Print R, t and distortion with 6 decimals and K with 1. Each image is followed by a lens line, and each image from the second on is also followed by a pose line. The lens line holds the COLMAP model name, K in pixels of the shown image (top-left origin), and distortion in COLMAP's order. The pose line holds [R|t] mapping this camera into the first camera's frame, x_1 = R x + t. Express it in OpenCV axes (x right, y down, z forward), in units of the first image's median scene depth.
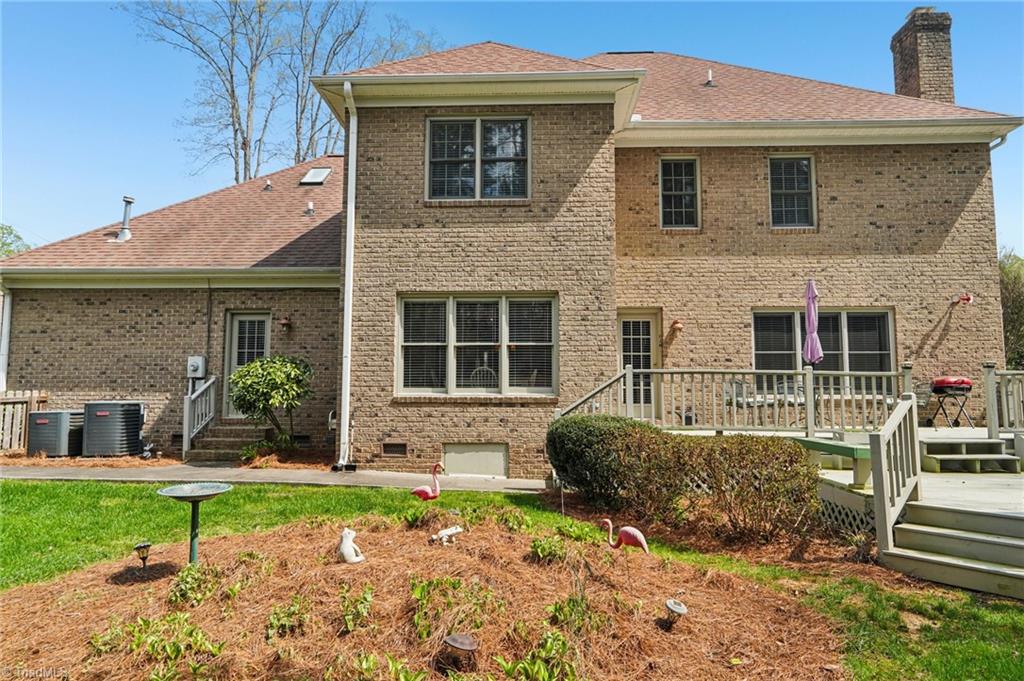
lens RADIAL K [[648.6, 0, 509.4], [0, 648.6, 344.3], [0, 0, 1]] dist [-0.008540, 0.002817]
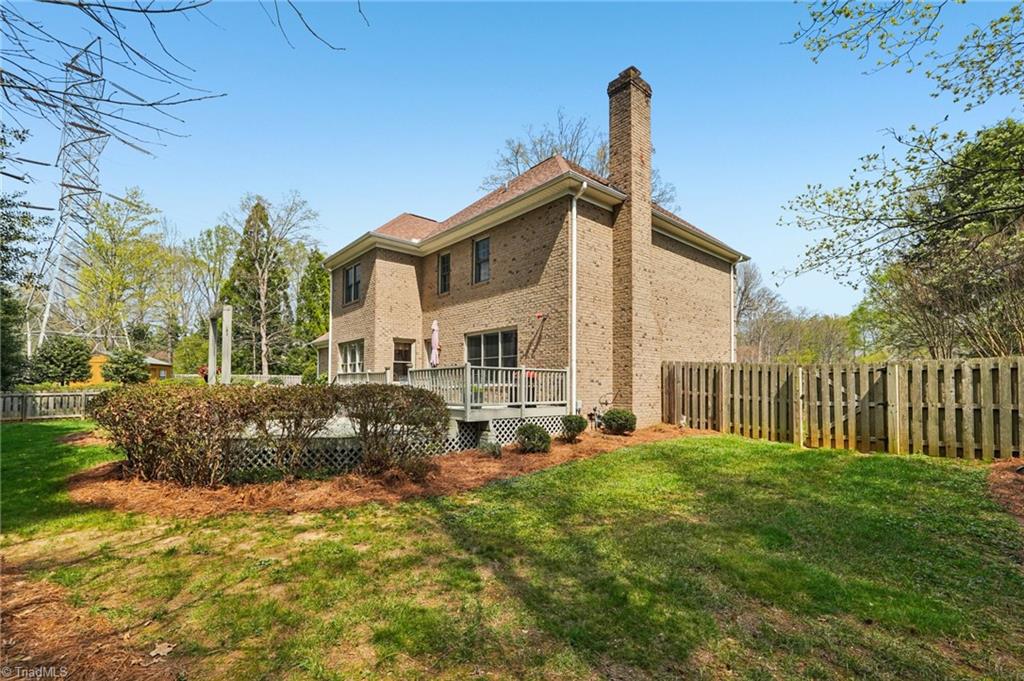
lens RADIAL K [[442.0, 0, 503.3], [0, 442.0, 378.0], [0, 0, 1]] dist [-0.005872, 0.000136]
pose [[0.694381, -0.018011, -0.719382, 1.310011], [0.066564, 0.997008, 0.039289, 0.022211], [0.716523, -0.075166, 0.693502, 0.244225]]
